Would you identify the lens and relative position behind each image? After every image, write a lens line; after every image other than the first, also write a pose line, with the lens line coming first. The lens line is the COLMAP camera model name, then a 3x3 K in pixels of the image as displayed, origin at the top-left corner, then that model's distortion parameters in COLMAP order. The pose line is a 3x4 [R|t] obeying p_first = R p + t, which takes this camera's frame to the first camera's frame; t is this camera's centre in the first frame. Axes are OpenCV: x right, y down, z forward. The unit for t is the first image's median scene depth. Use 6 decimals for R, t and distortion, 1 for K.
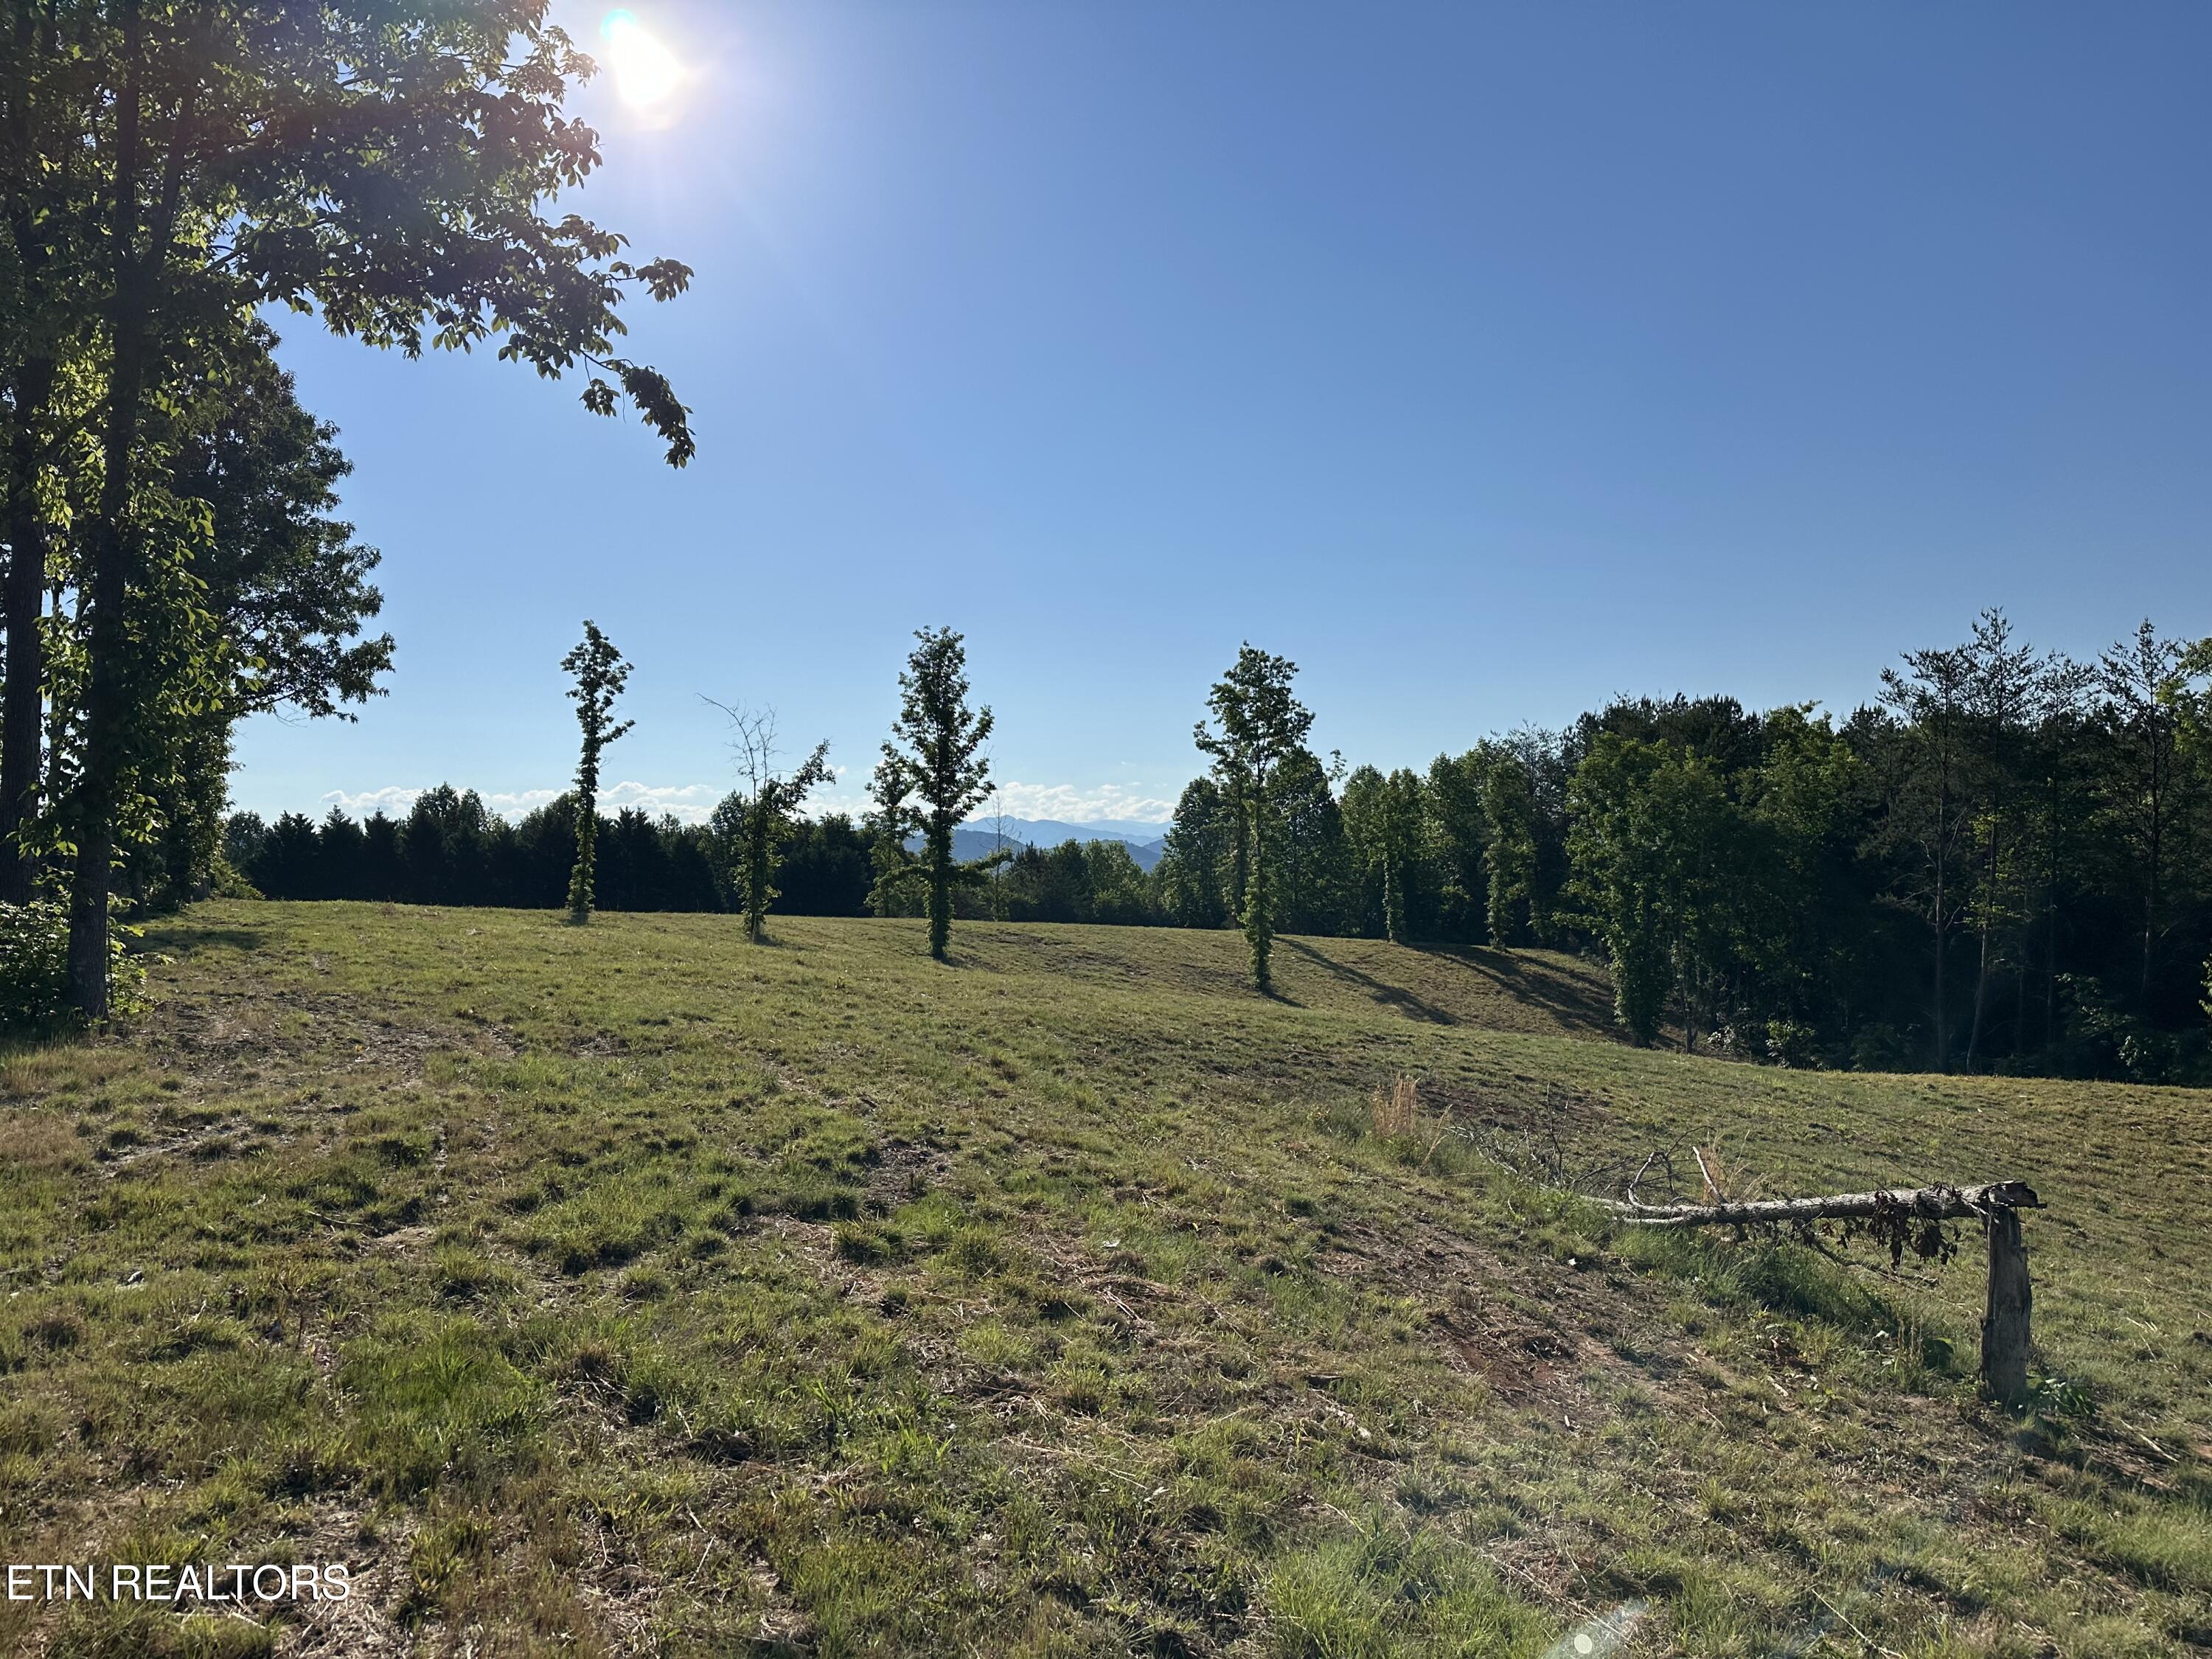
lens RADIAL K [[1549.8, 0, 1113.5], [0, 1549.8, 821.7], [0, 0, 1]] dist [0.002603, -0.000630]
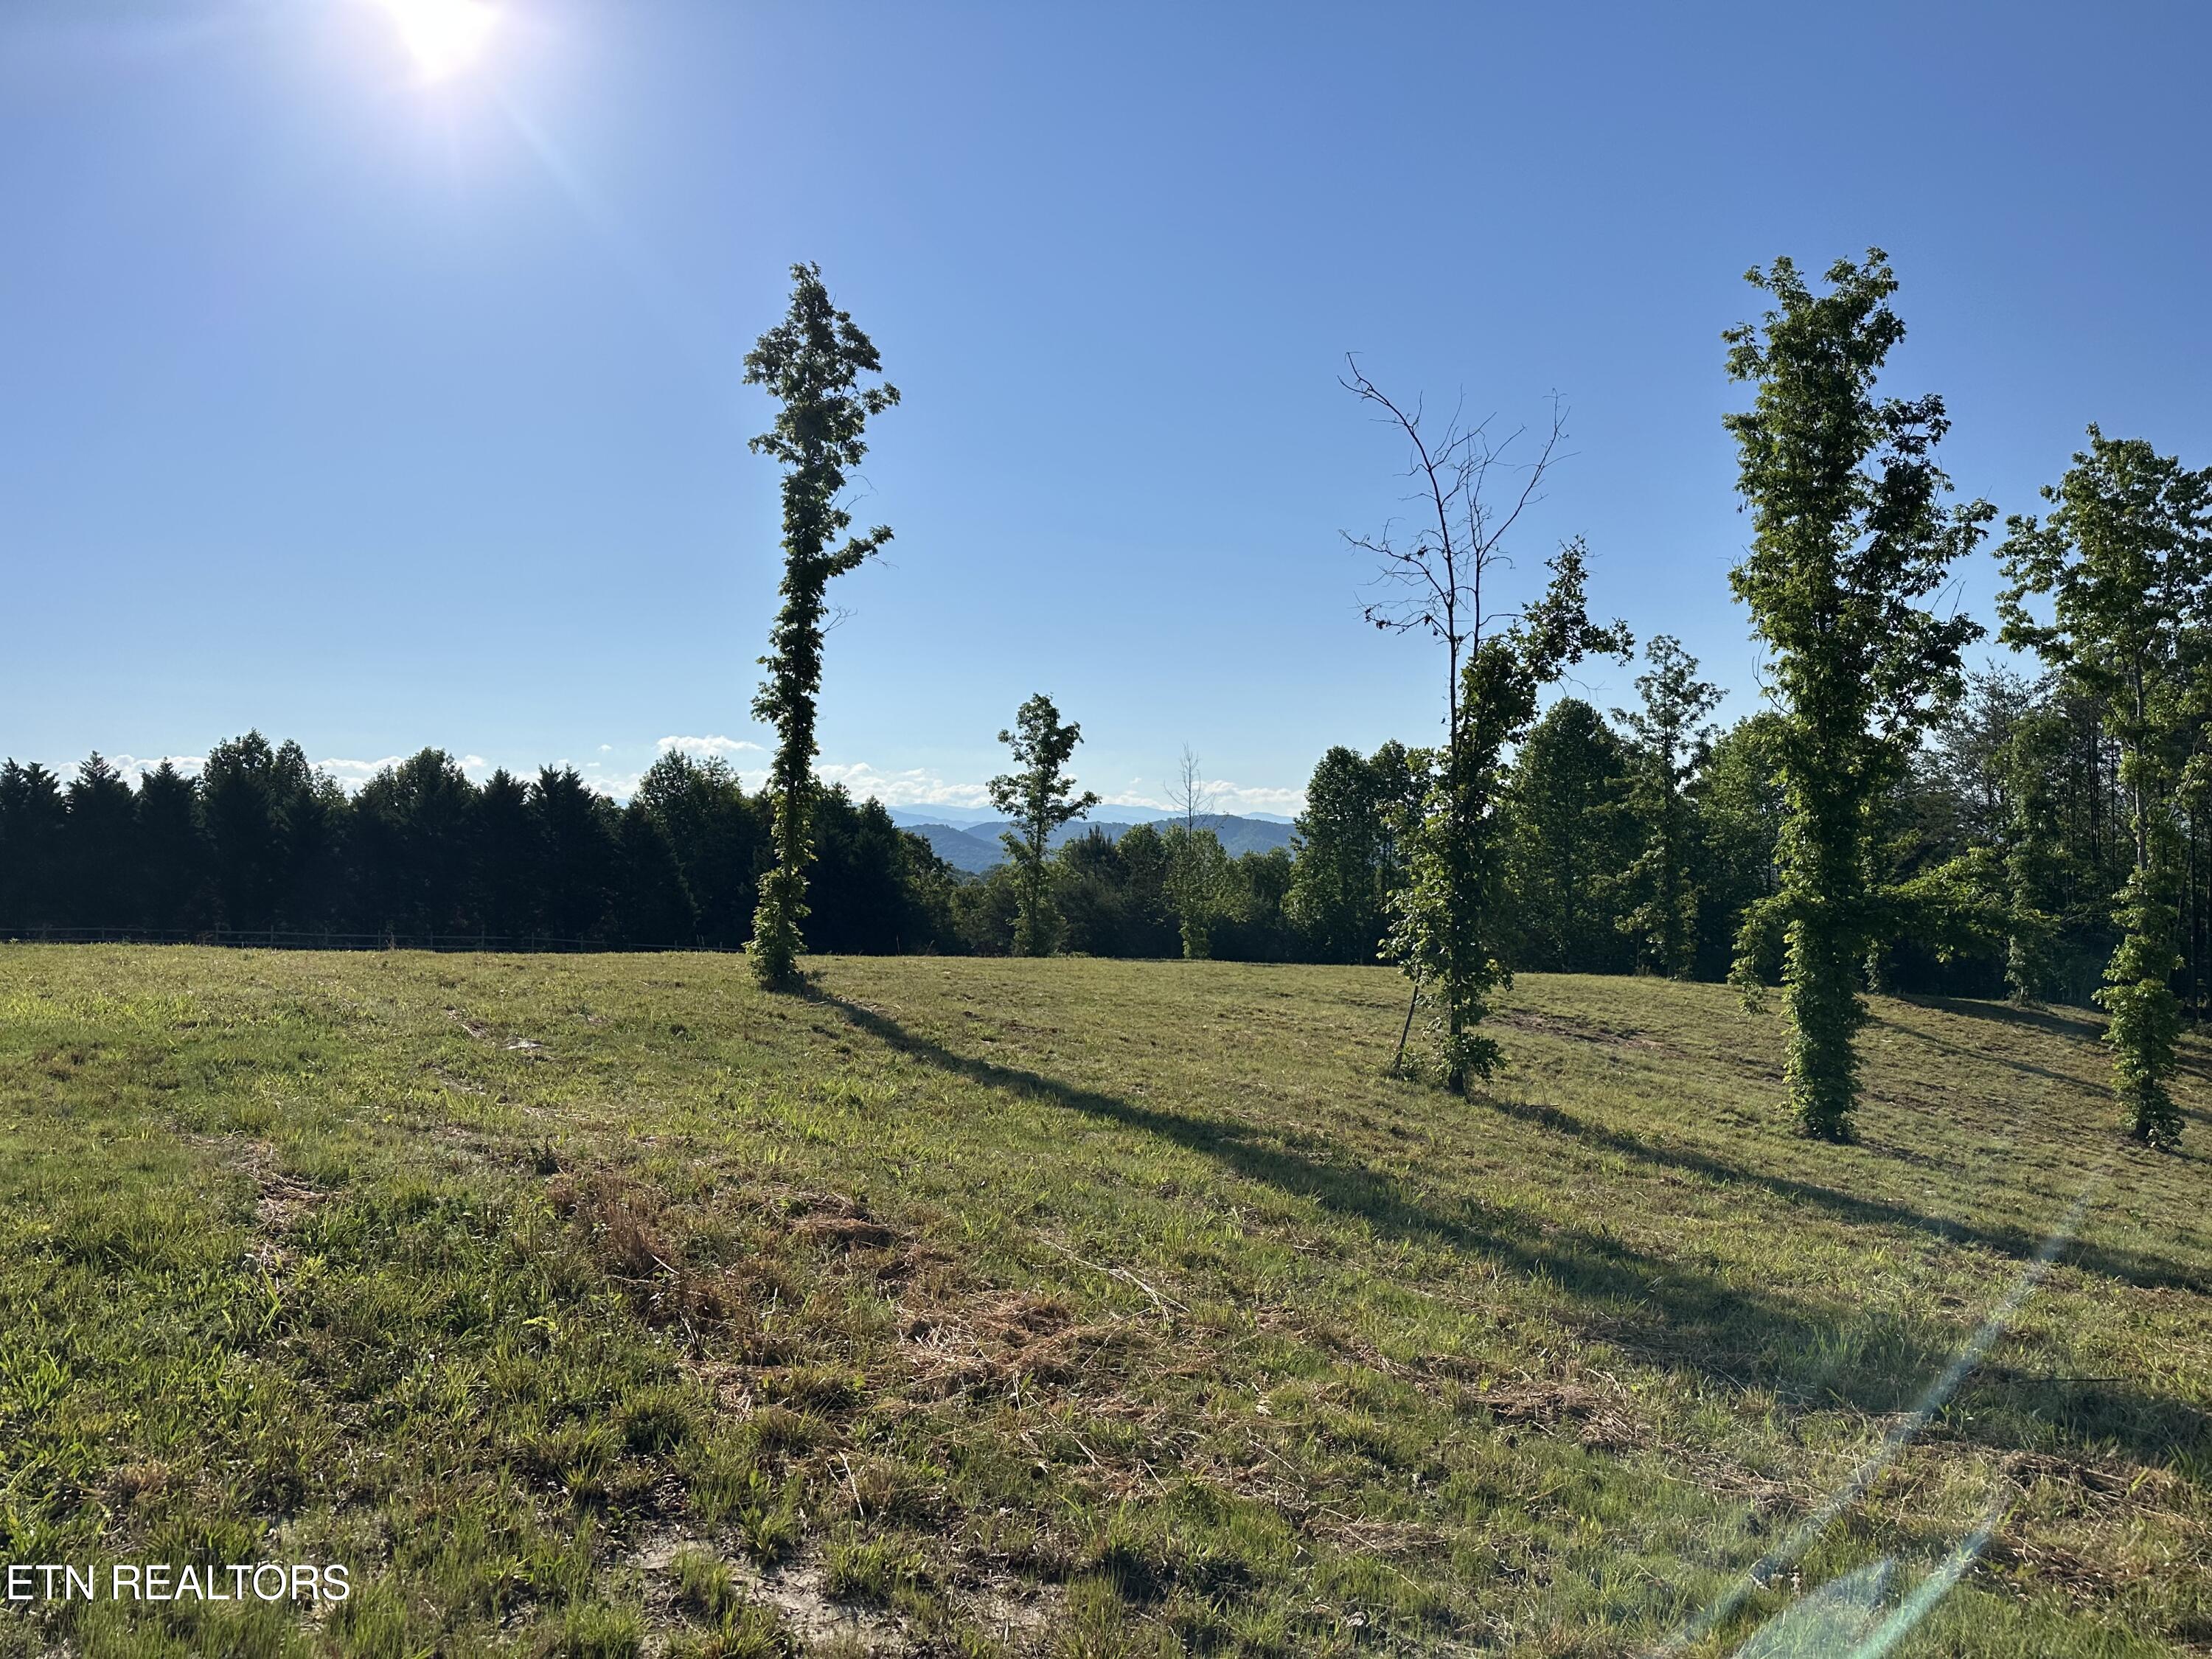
lens RADIAL K [[1545.4, 0, 1106.0], [0, 1545.4, 829.5], [0, 0, 1]] dist [0.003721, 0.001380]
pose [[0.992546, 0.016687, 0.120724, -0.212487], [-0.018475, 0.999735, 0.013710, 0.006881], [-0.120464, -0.015838, 0.992591, 0.407400]]
